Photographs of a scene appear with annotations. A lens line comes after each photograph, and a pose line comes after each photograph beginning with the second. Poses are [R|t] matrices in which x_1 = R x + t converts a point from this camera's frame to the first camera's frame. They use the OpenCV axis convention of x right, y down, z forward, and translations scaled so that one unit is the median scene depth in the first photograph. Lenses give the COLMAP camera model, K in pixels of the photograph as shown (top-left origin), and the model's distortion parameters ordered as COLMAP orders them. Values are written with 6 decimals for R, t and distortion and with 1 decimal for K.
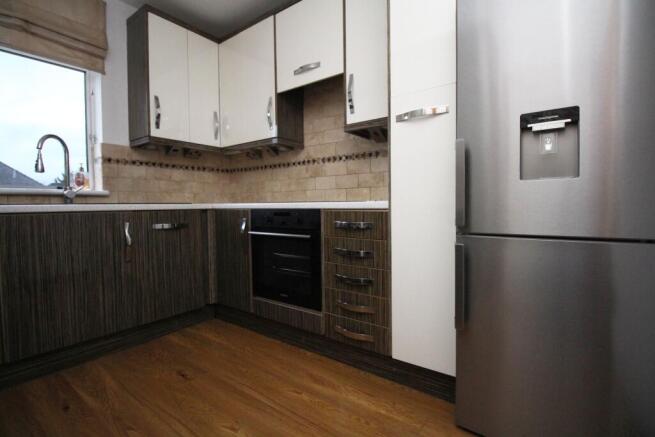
lens RADIAL K [[310.8, 0, 327.5], [0, 310.8, 217.1], [0, 0, 1]] dist [-0.022997, -0.002520]
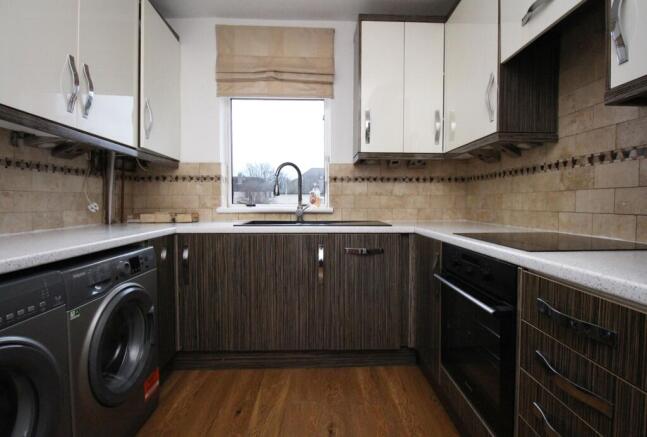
lens RADIAL K [[322.4, 0, 324.9], [0, 322.4, 216.3], [0, 0, 1]] dist [-0.010778, -0.001590]
pose [[0.620421, 0.037885, -0.783354, 0.144376], [-0.036418, 0.999147, 0.019477, -0.078610], [0.783423, 0.016444, 0.621271, 0.288052]]
